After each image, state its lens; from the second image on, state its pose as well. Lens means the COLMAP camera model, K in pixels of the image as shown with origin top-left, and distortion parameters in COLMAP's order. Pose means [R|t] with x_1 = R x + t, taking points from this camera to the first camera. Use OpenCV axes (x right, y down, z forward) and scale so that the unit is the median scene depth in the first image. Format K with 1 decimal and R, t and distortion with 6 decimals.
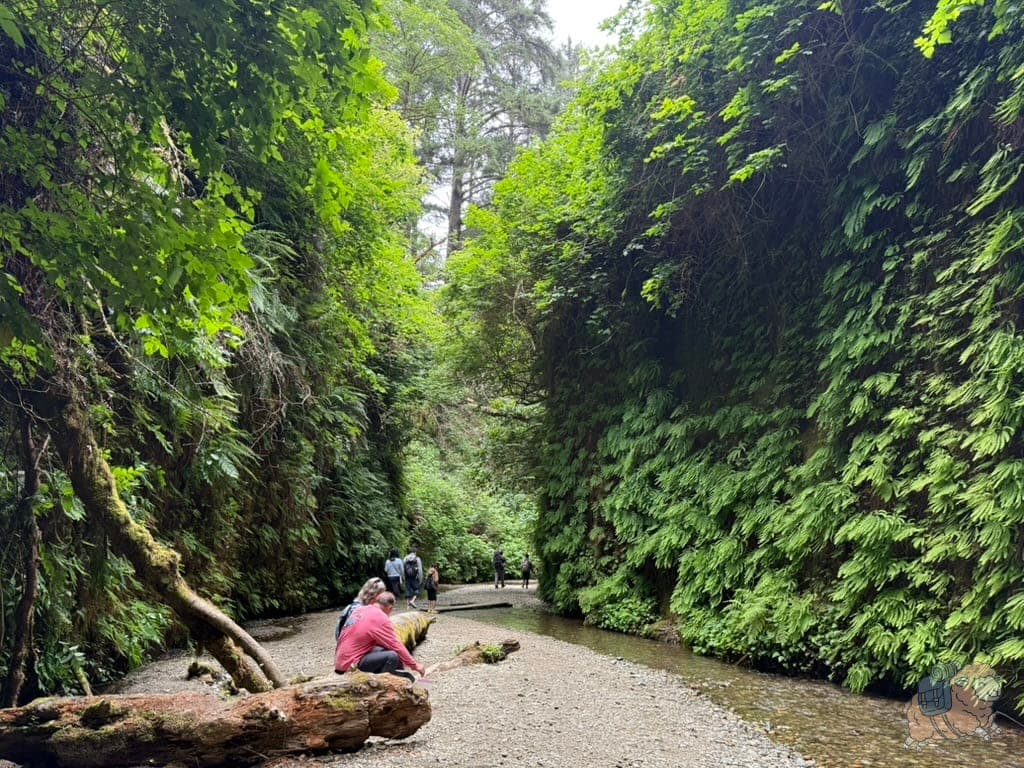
lens RADIAL K [[813.5, 0, 507.8], [0, 813.5, 381.8], [0, 0, 1]] dist [0.227077, -0.393037]
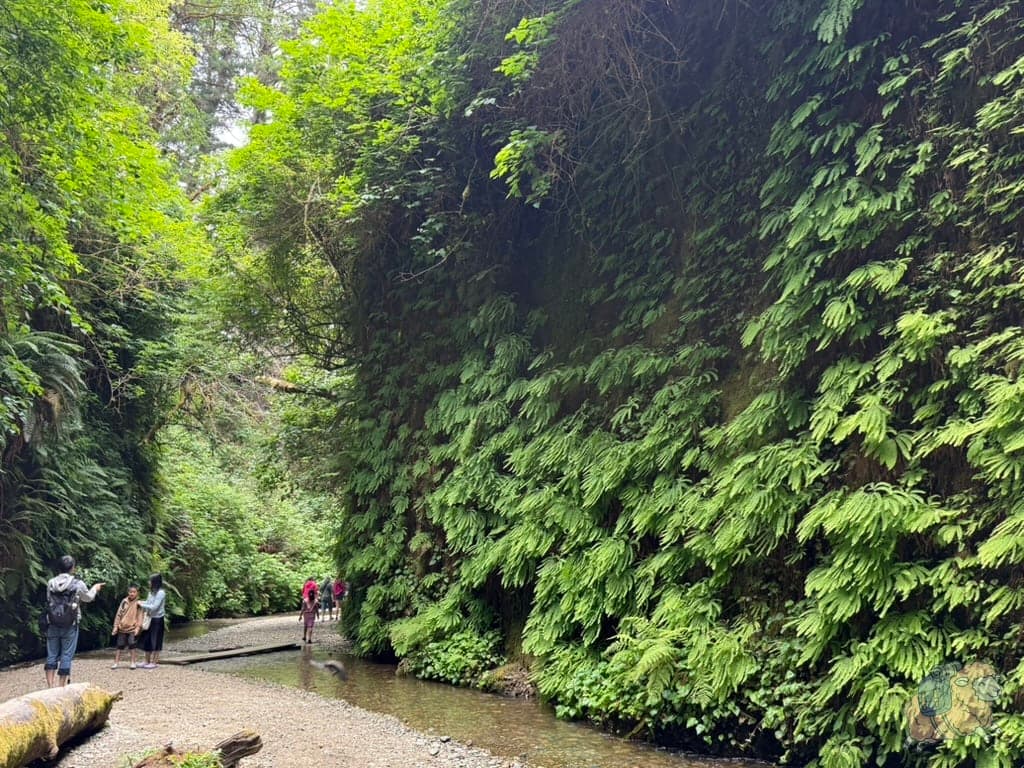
lens RADIAL K [[813.5, 0, 507.8], [0, 813.5, 381.8], [0, 0, 1]] dist [0.227077, -0.393037]
pose [[0.979452, 0.022194, 0.200451, 0.047011], [-0.017938, 0.999574, -0.023023, 0.077439], [-0.200876, 0.018955, 0.979433, 0.360665]]
